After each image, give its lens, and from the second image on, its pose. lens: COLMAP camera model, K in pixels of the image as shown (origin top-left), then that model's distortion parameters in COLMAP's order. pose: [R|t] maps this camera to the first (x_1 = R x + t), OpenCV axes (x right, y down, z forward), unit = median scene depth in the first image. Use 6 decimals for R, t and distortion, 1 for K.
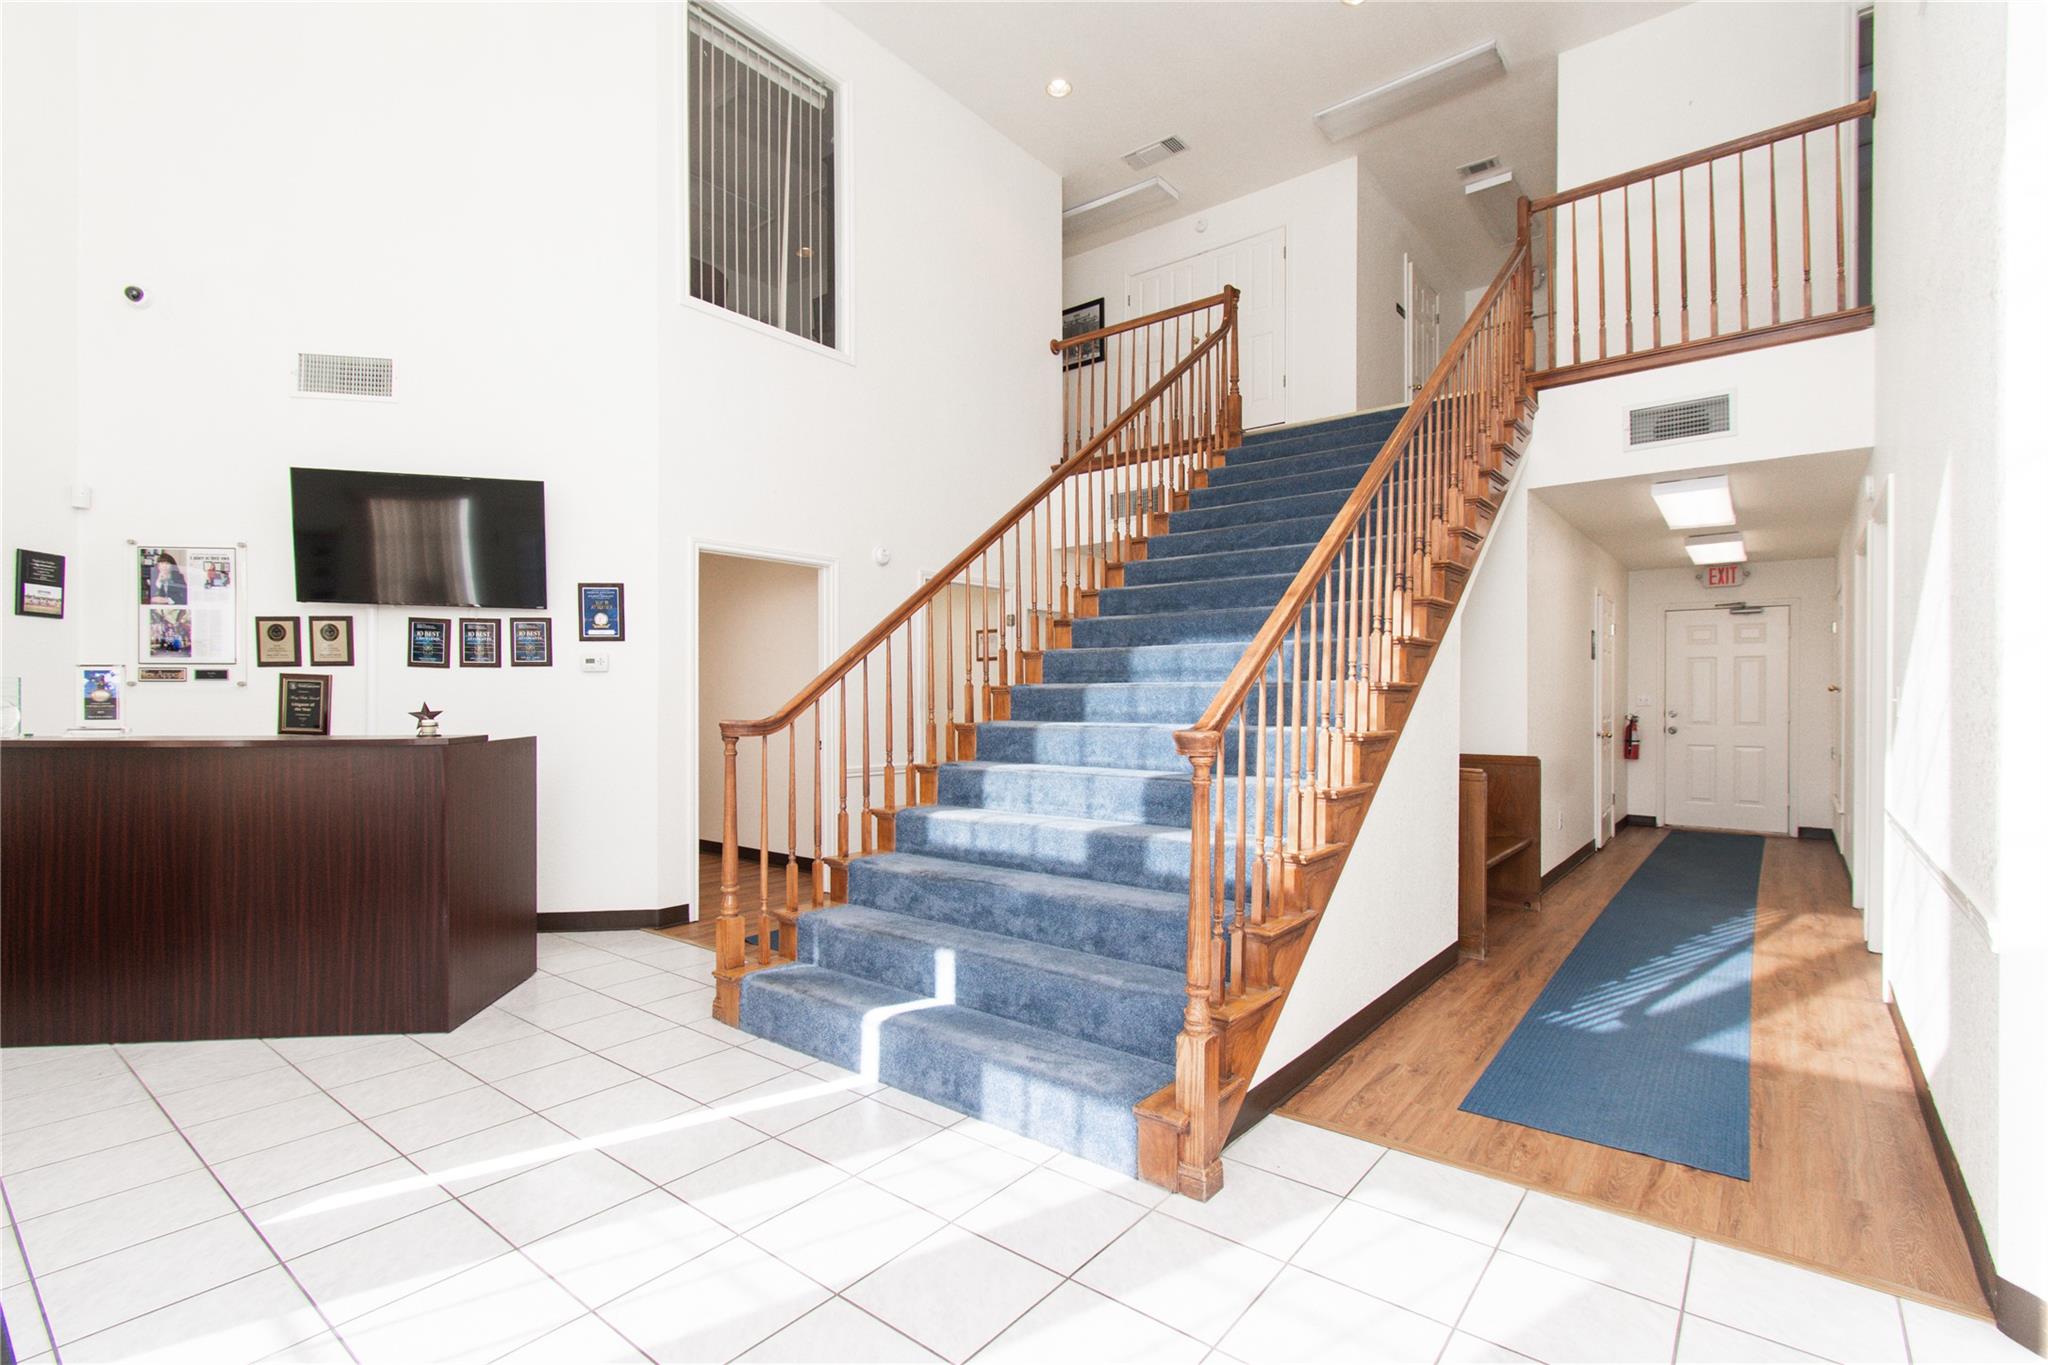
lens RADIAL K [[936.8, 0, 1025.7], [0, 936.8, 714.0], [0, 0, 1]] dist [0.003418, 0.000019]
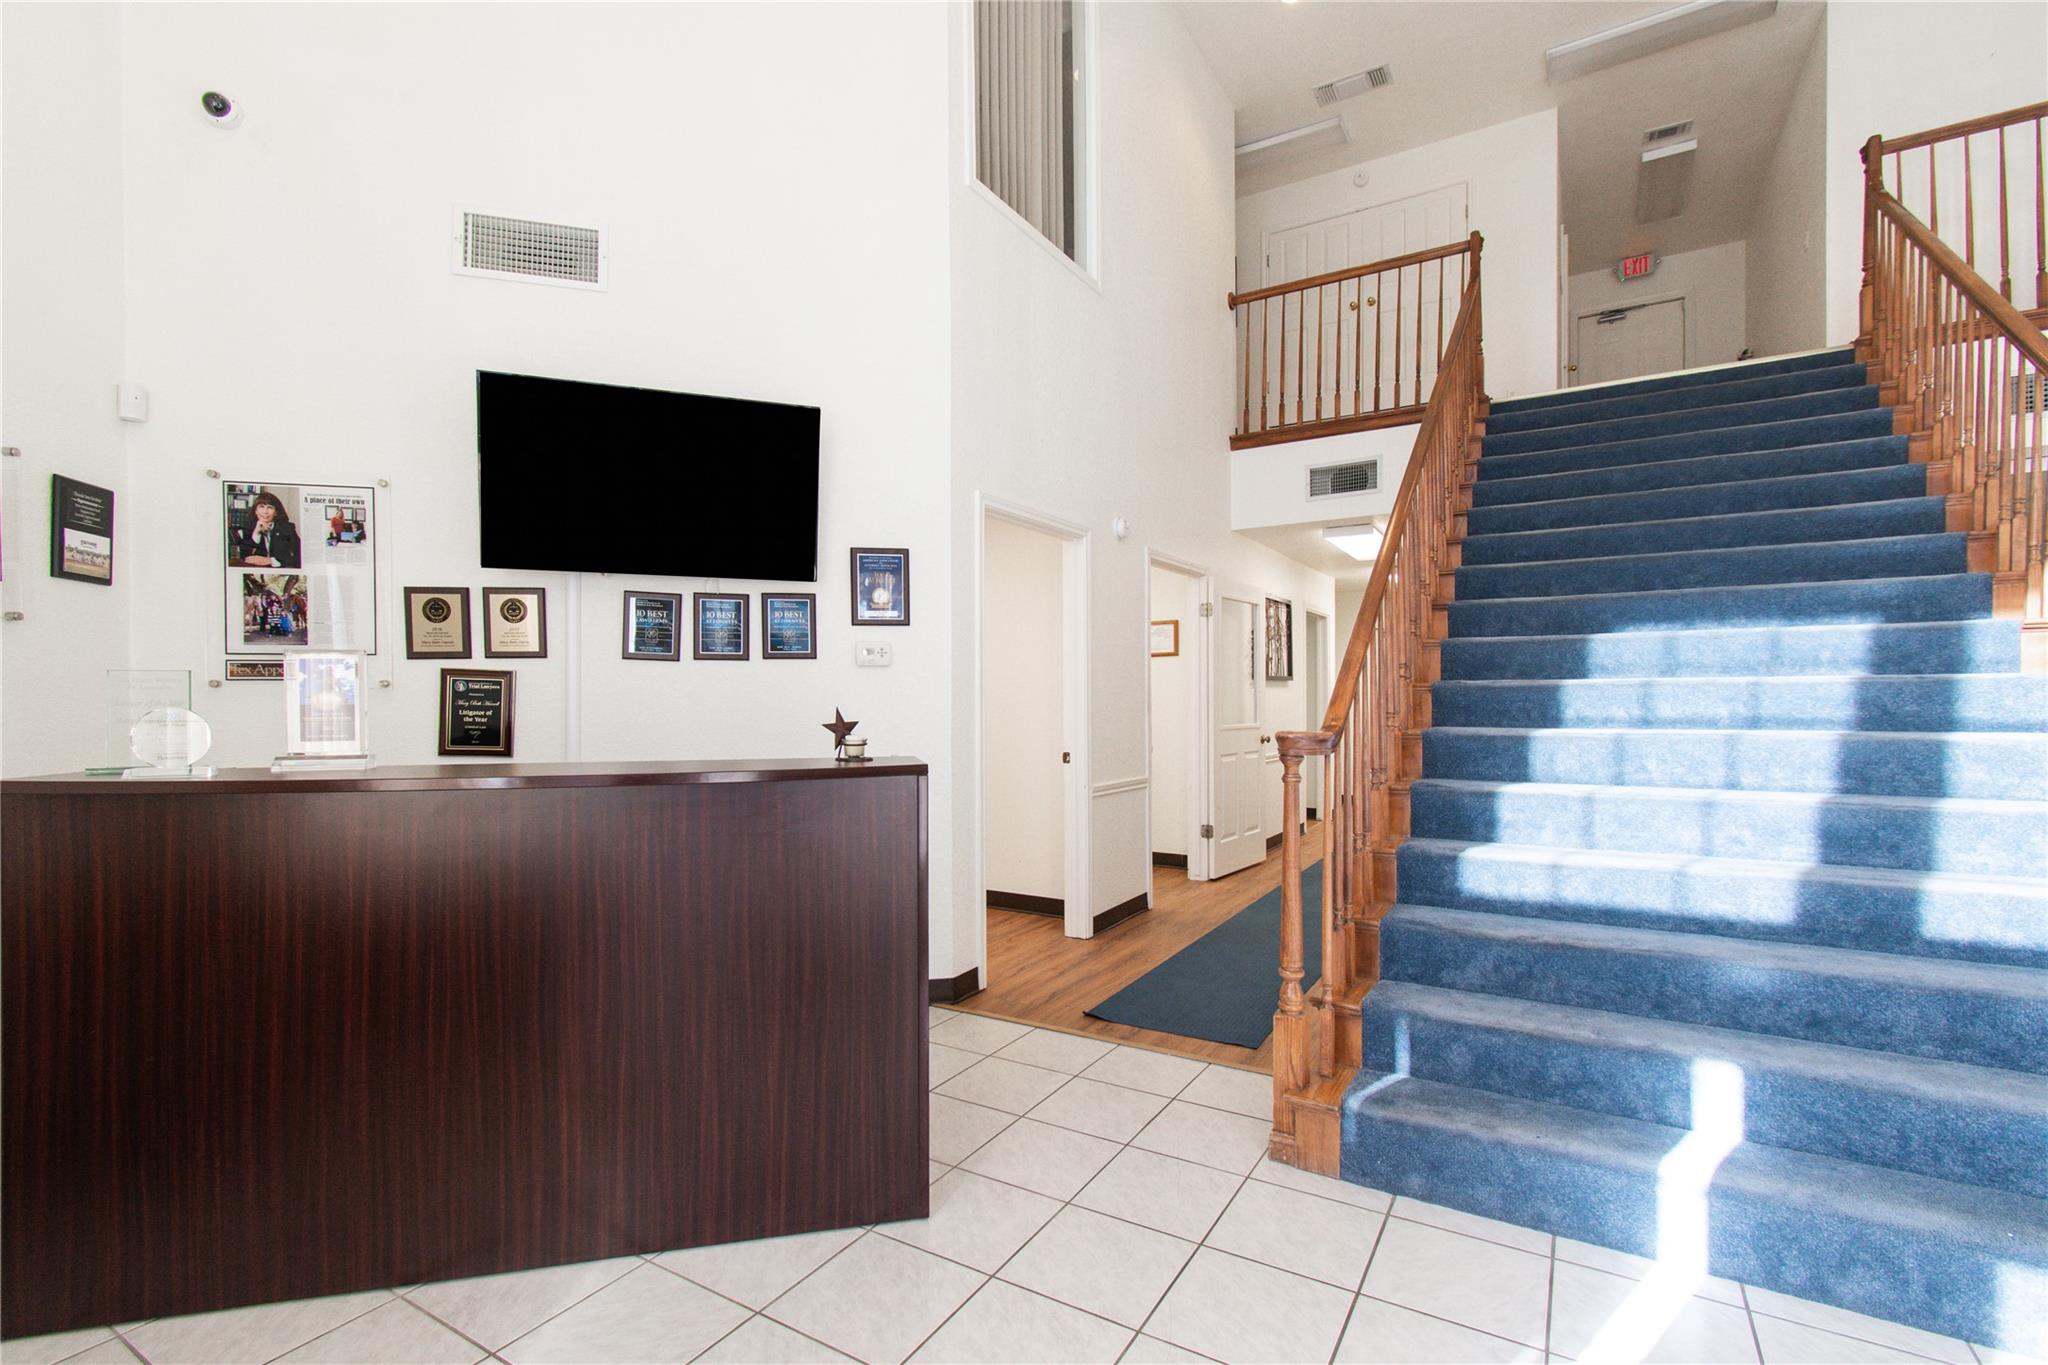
lens RADIAL K [[936.8, 0, 1025.7], [0, 936.8, 714.0], [0, 0, 1]] dist [0.003418, 0.000019]
pose [[0.991337, -0.006769, 0.131167, -0.457940], [0.007101, 0.999973, -0.002070, -0.004955], [-0.131149, 0.002984, 0.991358, 0.252759]]
